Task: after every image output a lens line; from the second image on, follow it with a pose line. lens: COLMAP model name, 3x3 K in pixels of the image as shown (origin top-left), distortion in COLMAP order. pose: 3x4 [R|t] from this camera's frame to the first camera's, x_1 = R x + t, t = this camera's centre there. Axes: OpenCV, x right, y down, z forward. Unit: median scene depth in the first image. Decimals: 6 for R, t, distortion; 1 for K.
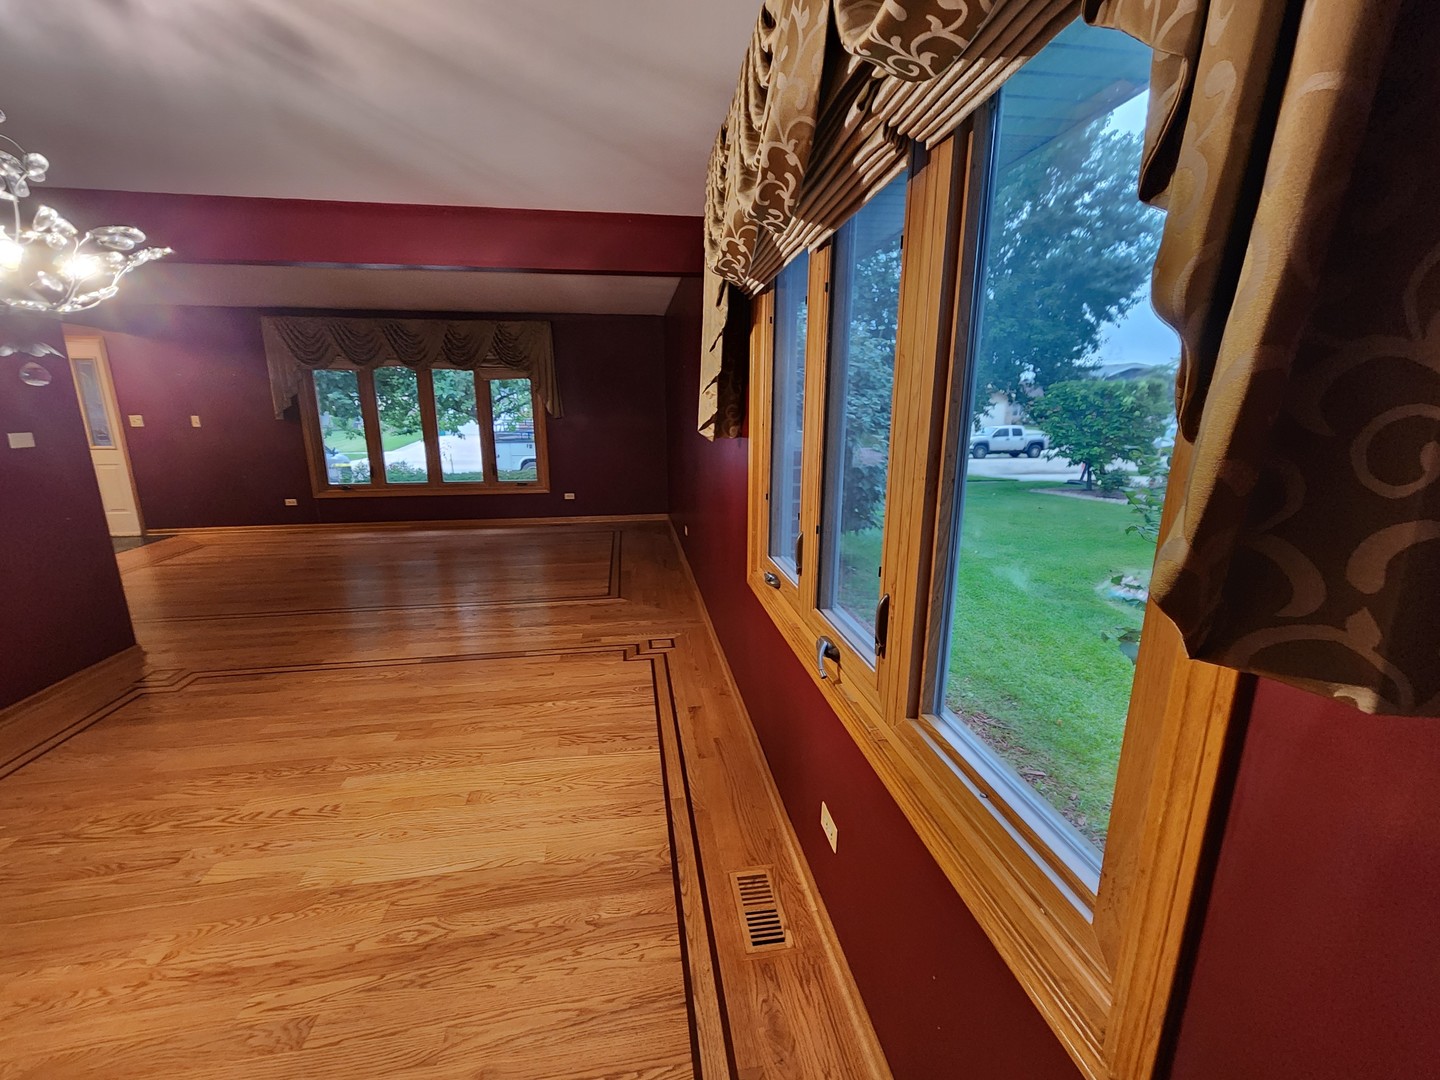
lens RADIAL K [[589.1, 0, 720.0], [0, 589.1, 540.0], [0, 0, 1]] dist [0.002653, -0.001136]
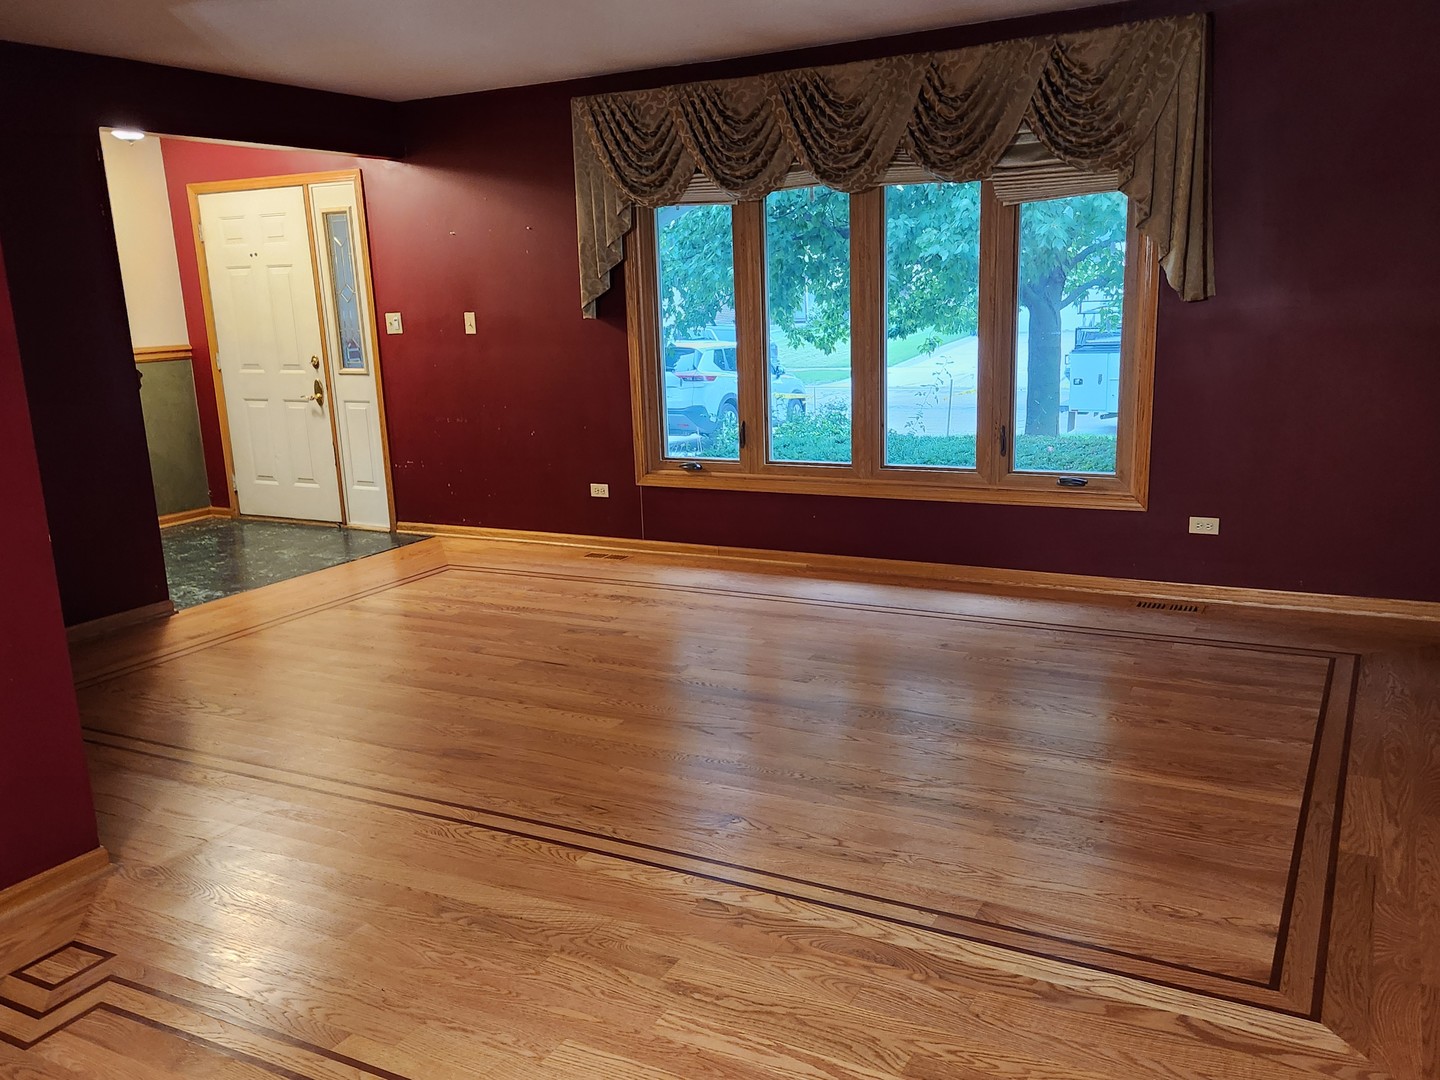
lens RADIAL K [[1207.3, 0, 722.0], [0, 1207.3, 563.9], [0, 0, 1]] dist [0.082616, -0.079584]
pose [[0.793226, 0.109774, -0.598951, -0.054057], [-0.101837, 0.993678, 0.047250, -0.065473], [0.600352, 0.023515, 0.799390, 0.291020]]
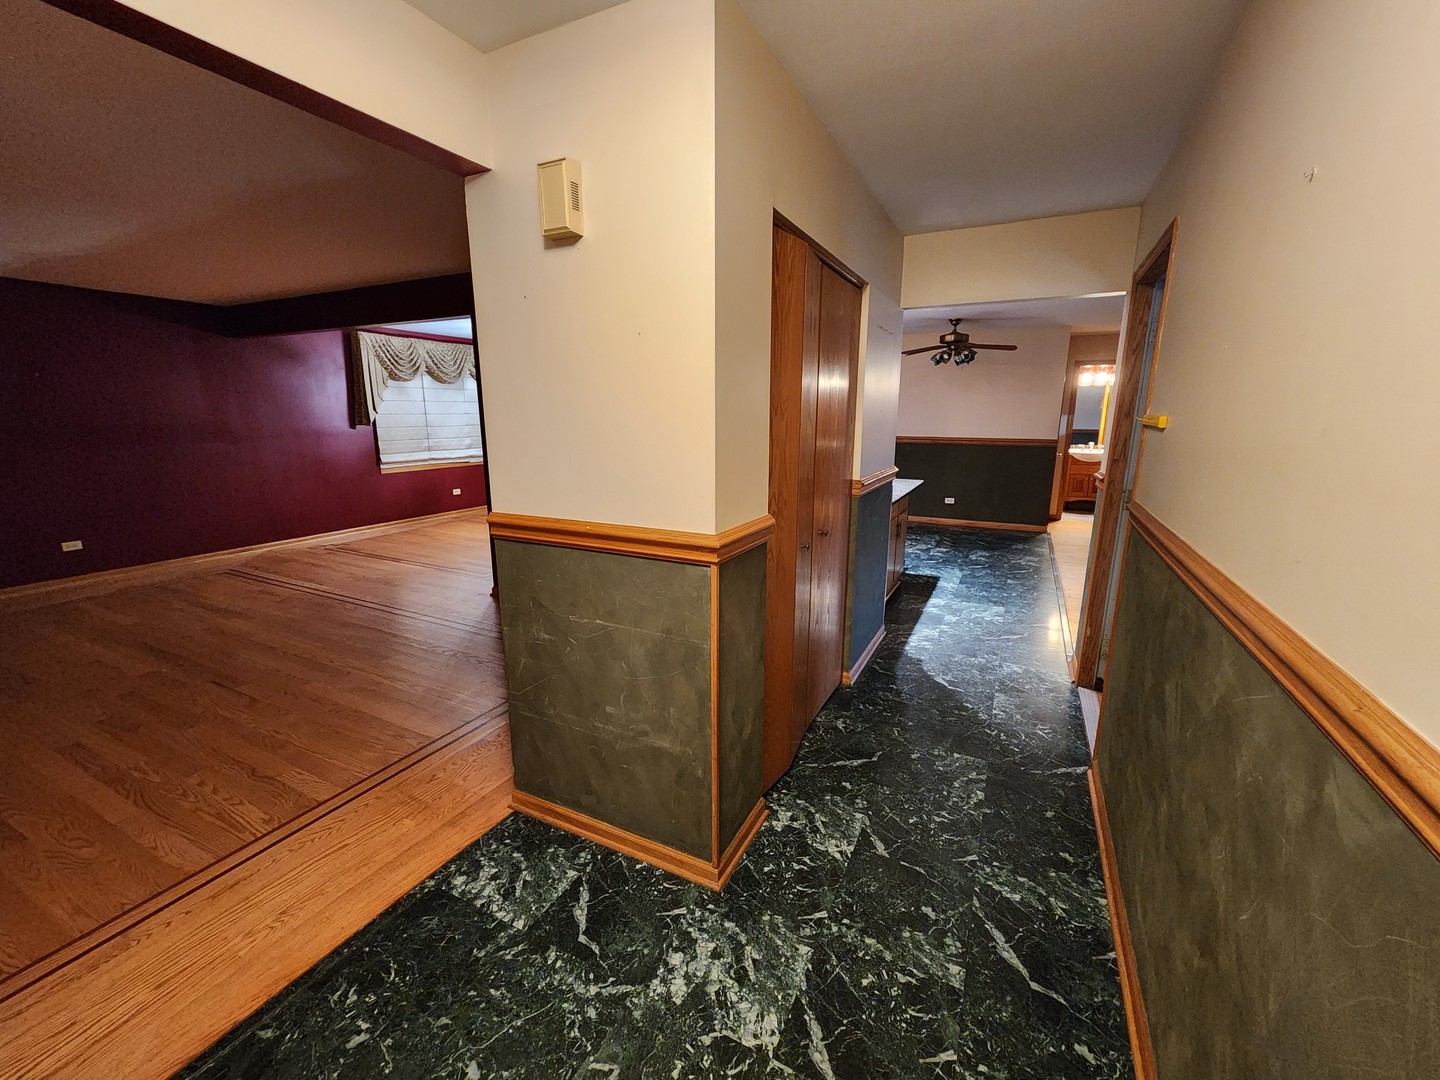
lens RADIAL K [[589.1, 0, 720.0], [0, 589.1, 540.0], [0, 0, 1]] dist [0.002653, -0.001136]
pose [[-0.810451, -0.124326, 0.572461, -1.209322], [0.129601, 0.914952, 0.382188, -0.211676], [-0.571290, 0.383936, -0.725411, 0.903350]]
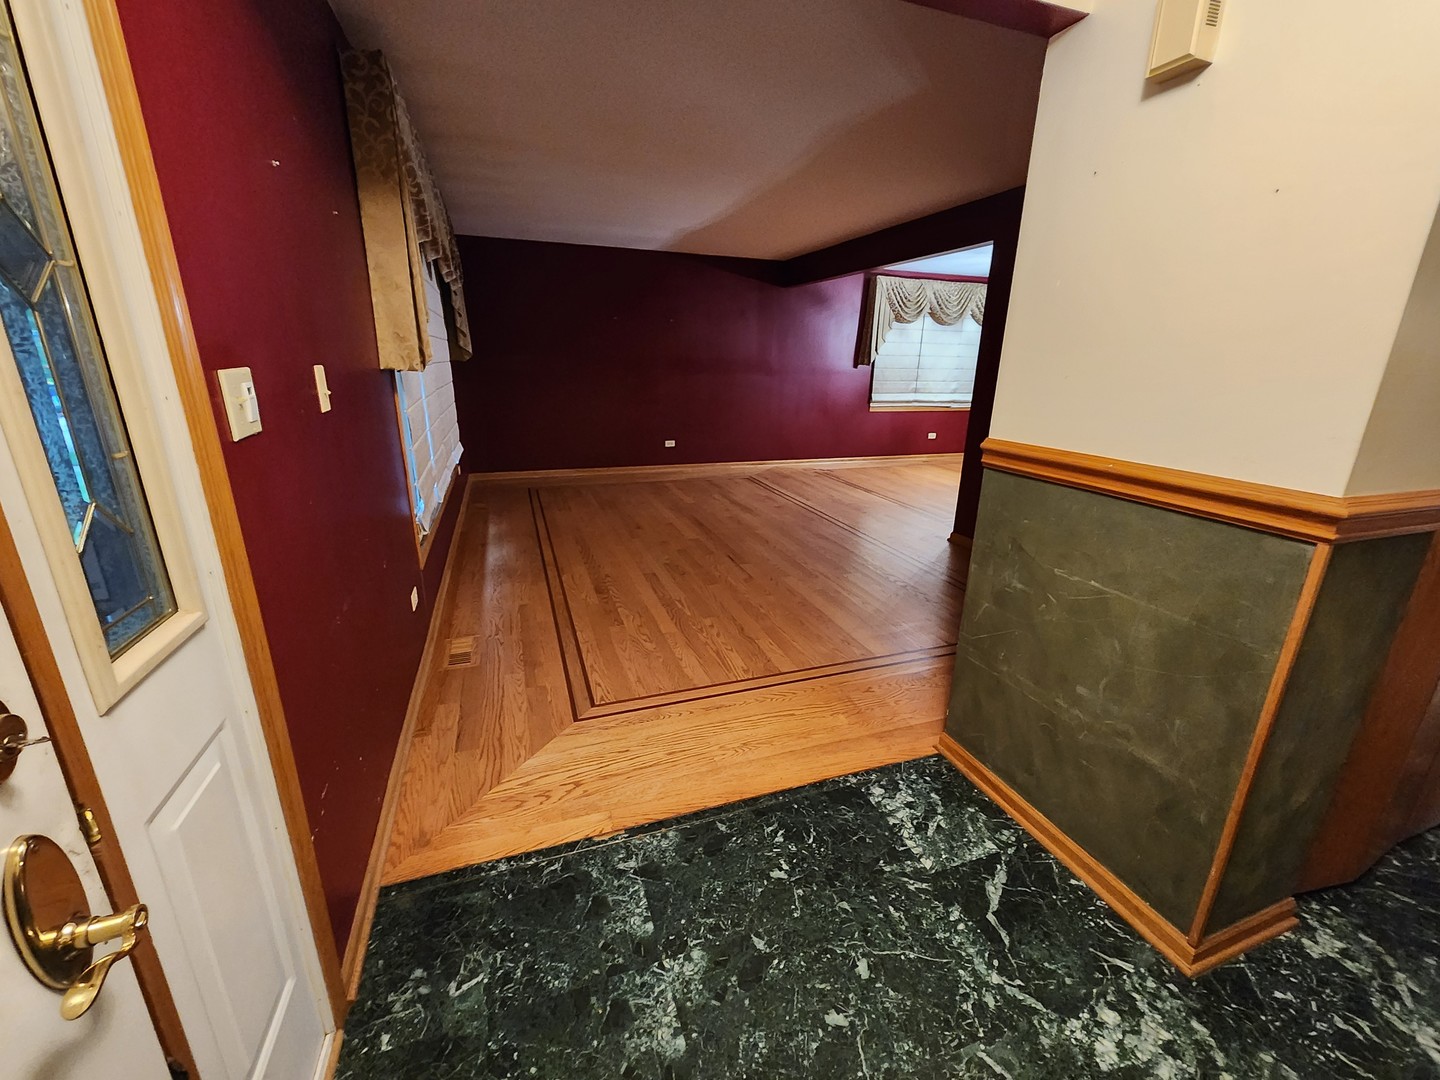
lens RADIAL K [[589.1, 0, 720.0], [0, 589.1, 540.0], [0, 0, 1]] dist [0.002653, -0.001136]
pose [[-0.184781, -0.291788, 0.938464, -1.187867], [0.201628, 0.923340, 0.326786, -0.194709], [-0.961874, 0.249604, -0.111784, 0.909139]]
